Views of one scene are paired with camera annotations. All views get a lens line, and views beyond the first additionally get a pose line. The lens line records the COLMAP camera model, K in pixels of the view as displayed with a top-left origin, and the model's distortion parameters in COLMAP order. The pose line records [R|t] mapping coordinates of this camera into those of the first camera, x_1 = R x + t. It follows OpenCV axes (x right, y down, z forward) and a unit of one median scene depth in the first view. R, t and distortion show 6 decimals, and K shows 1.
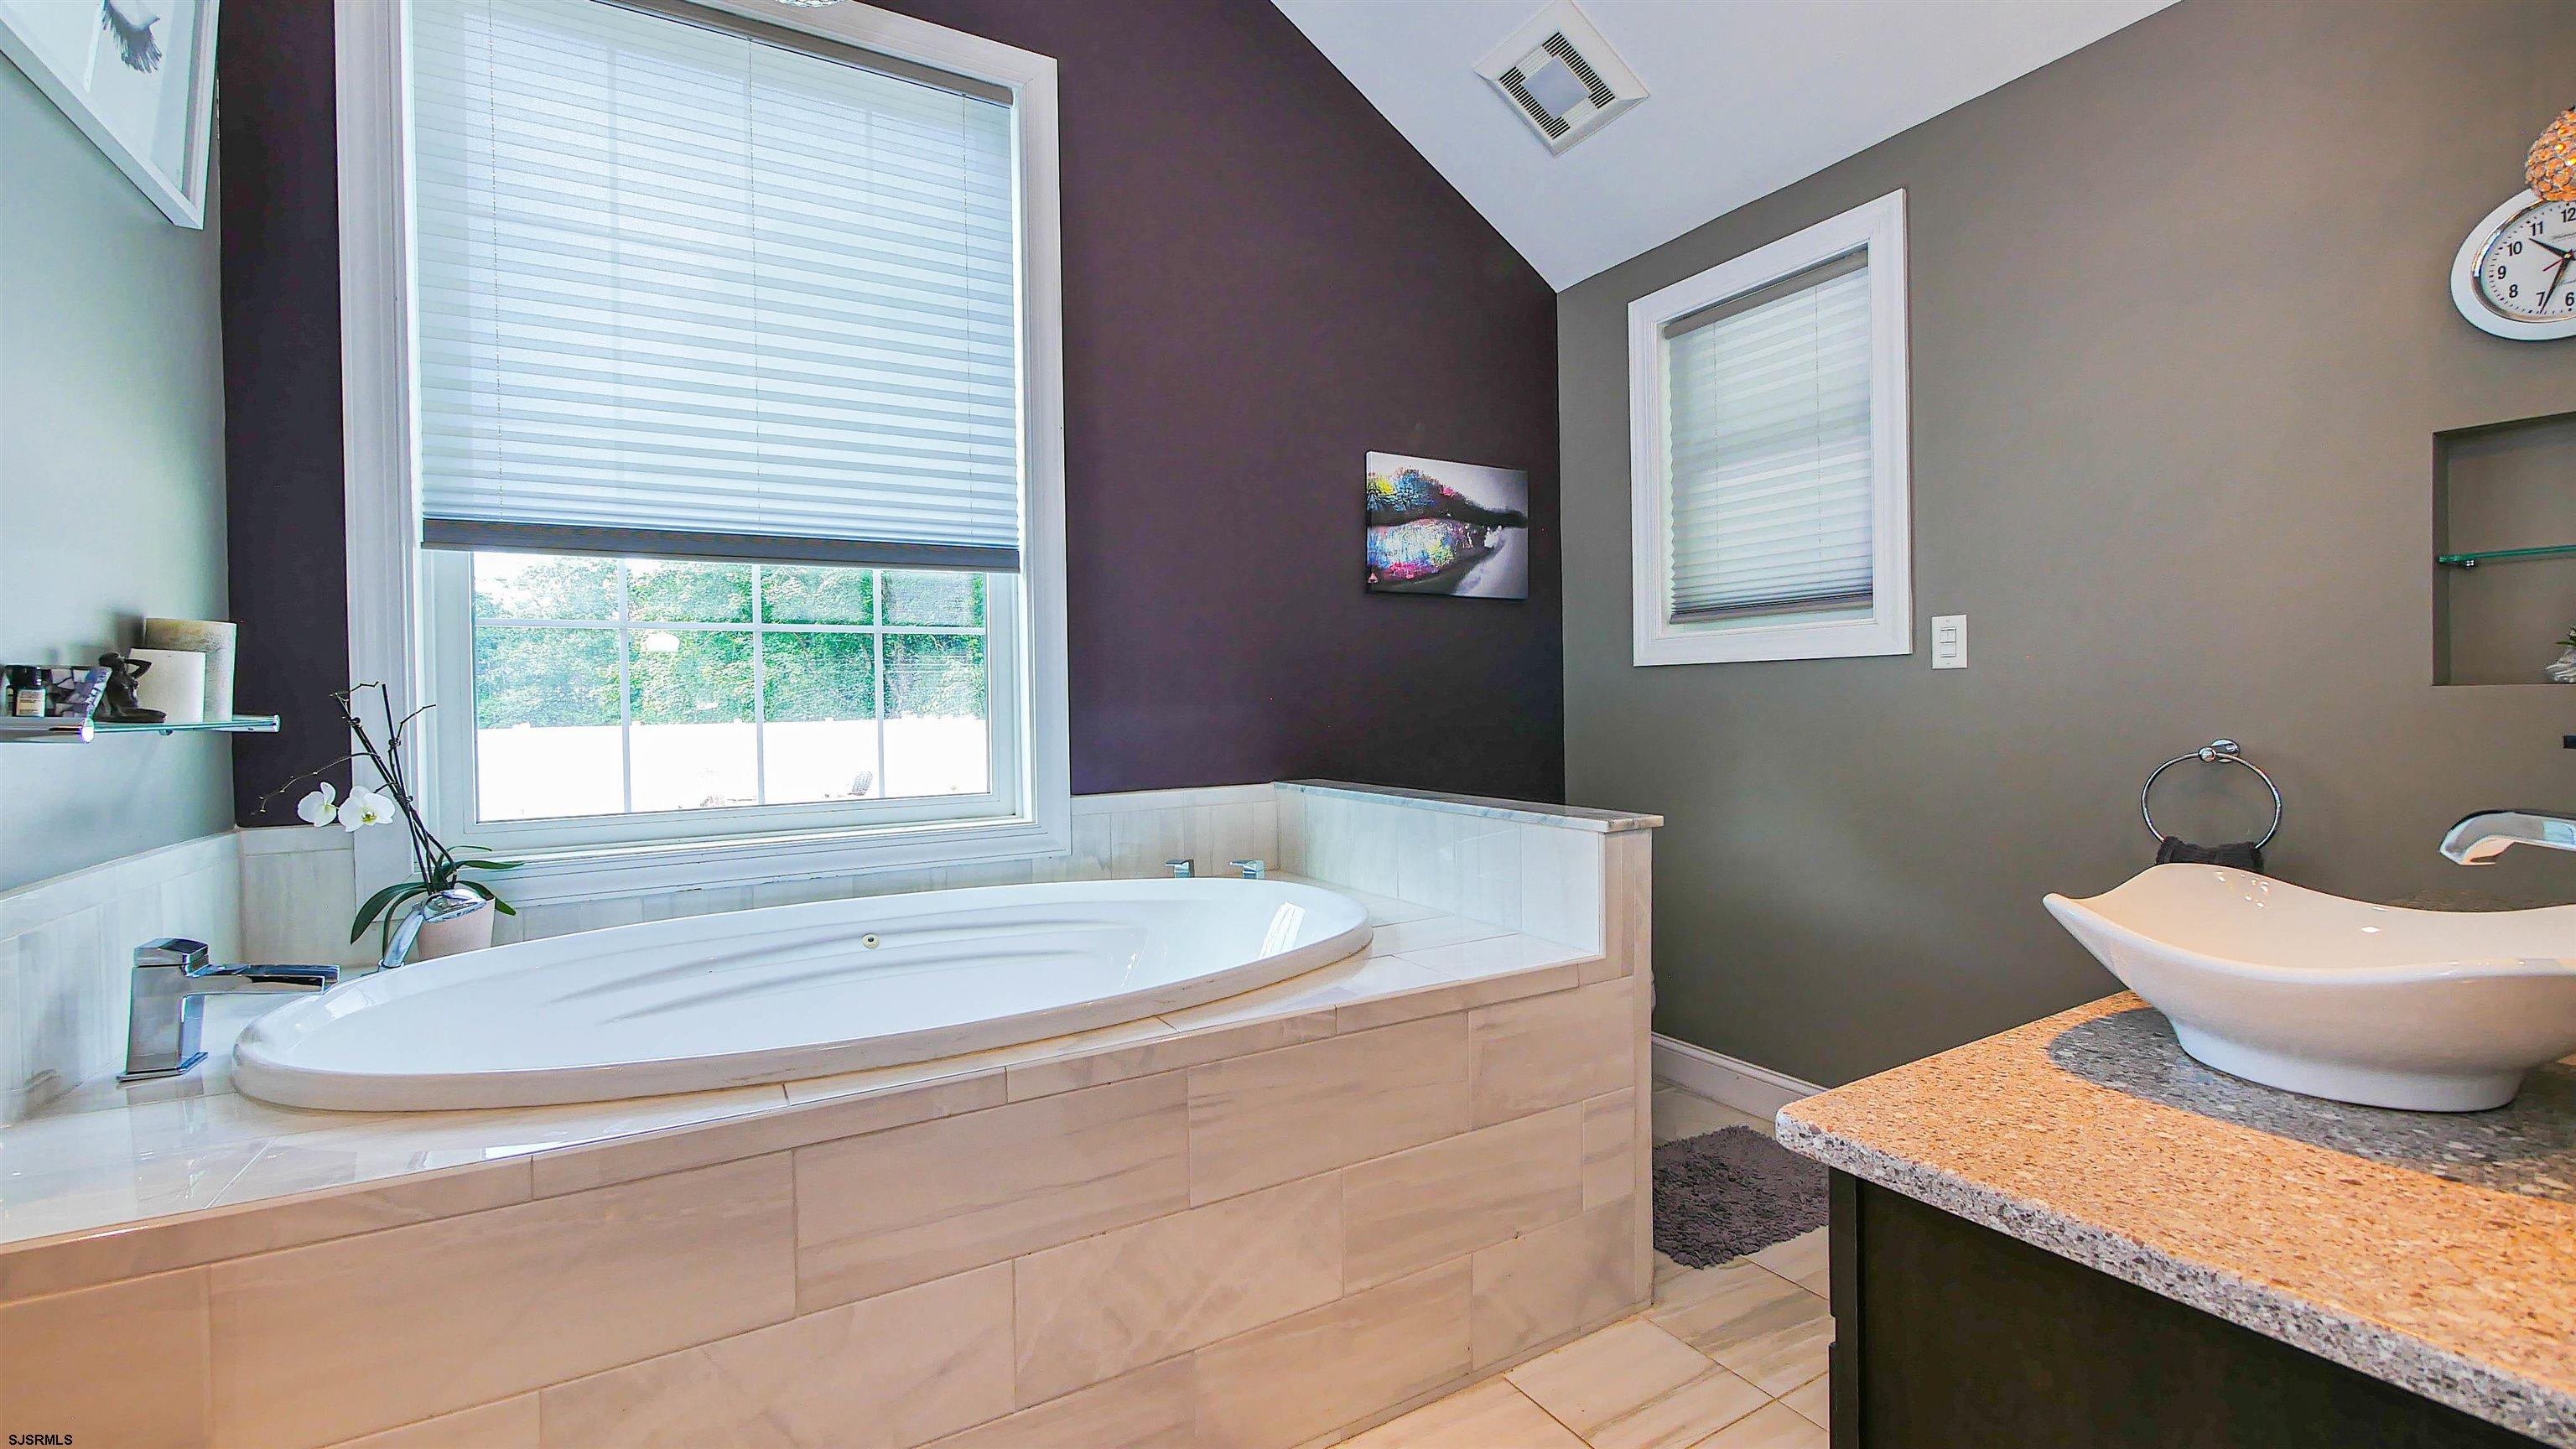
lens RADIAL K [[1063.8, 0, 1281.5], [0, 1063.8, 710.1], [0, 0, 1]] dist [-0.005903, 0.001200]
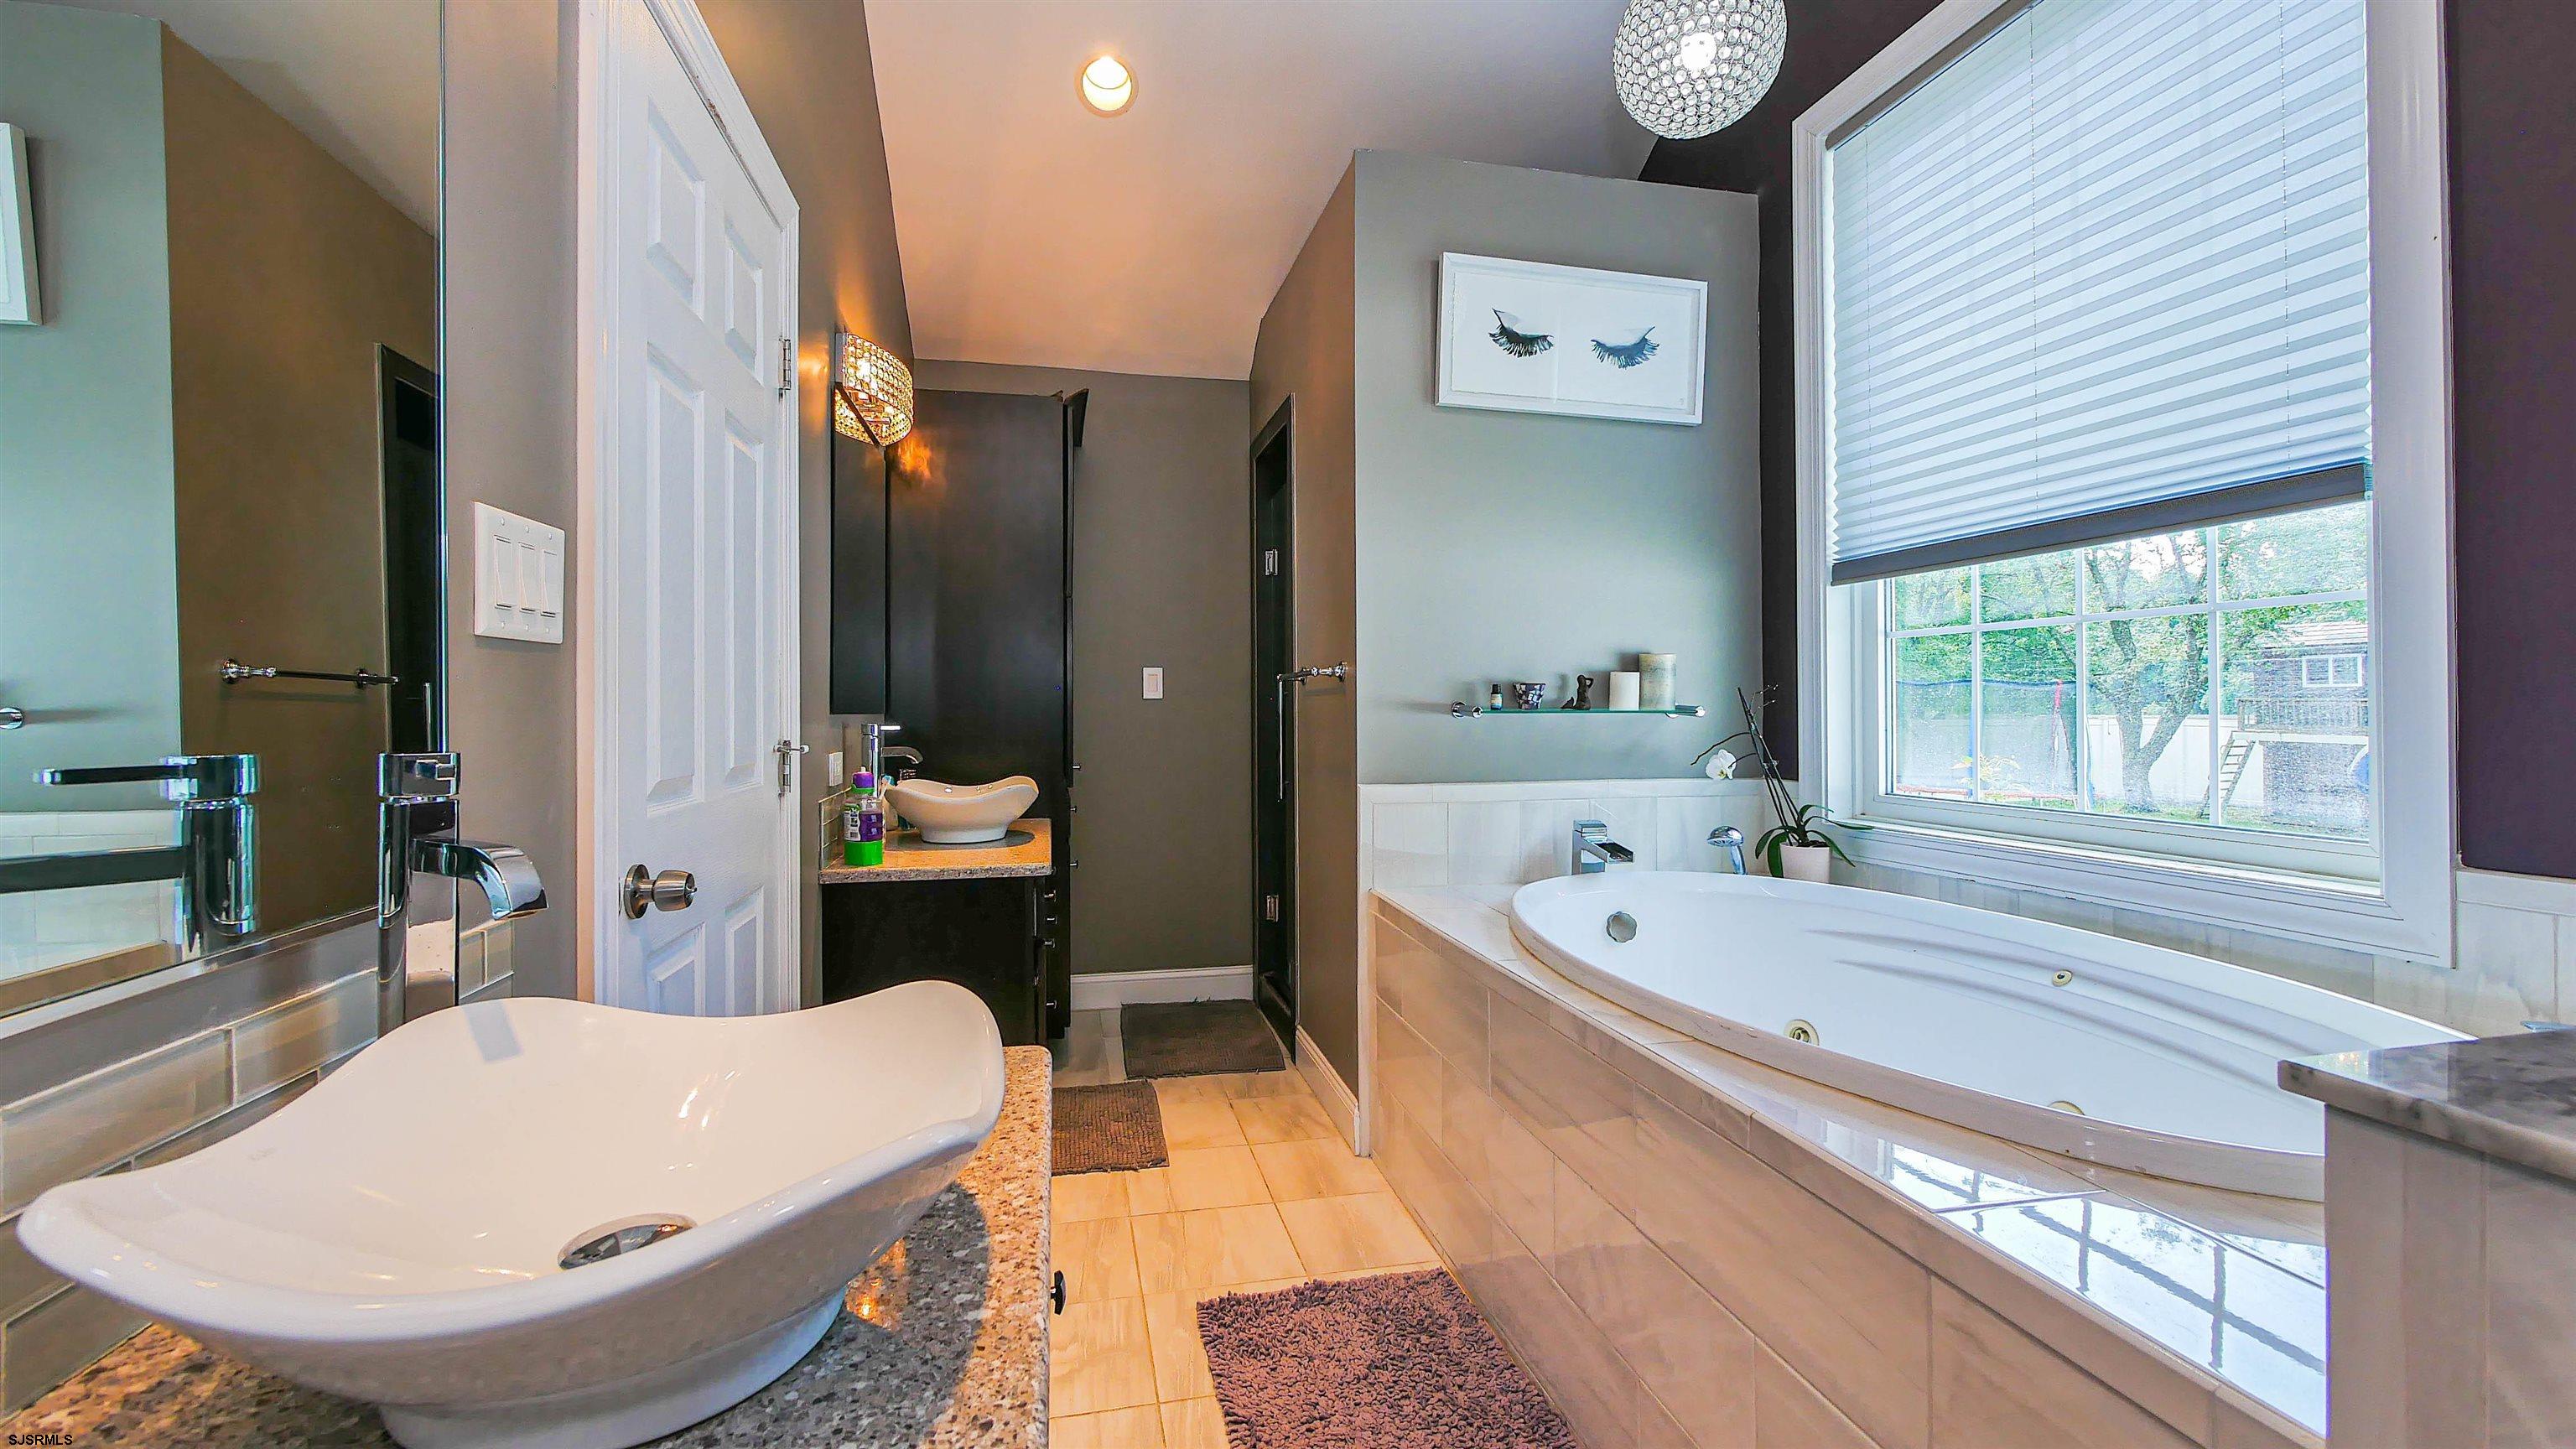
lens RADIAL K [[1063.8, 0, 1283.9], [0, 1063.8, 712.4], [0, 0, 1]] dist [-0.005903, 0.001200]
pose [[-0.304675, 0.020748, -0.952230, 0.696722], [-0.003131, 0.999735, 0.022785, -0.019007], [0.952451, 0.009924, -0.304529, 0.735061]]
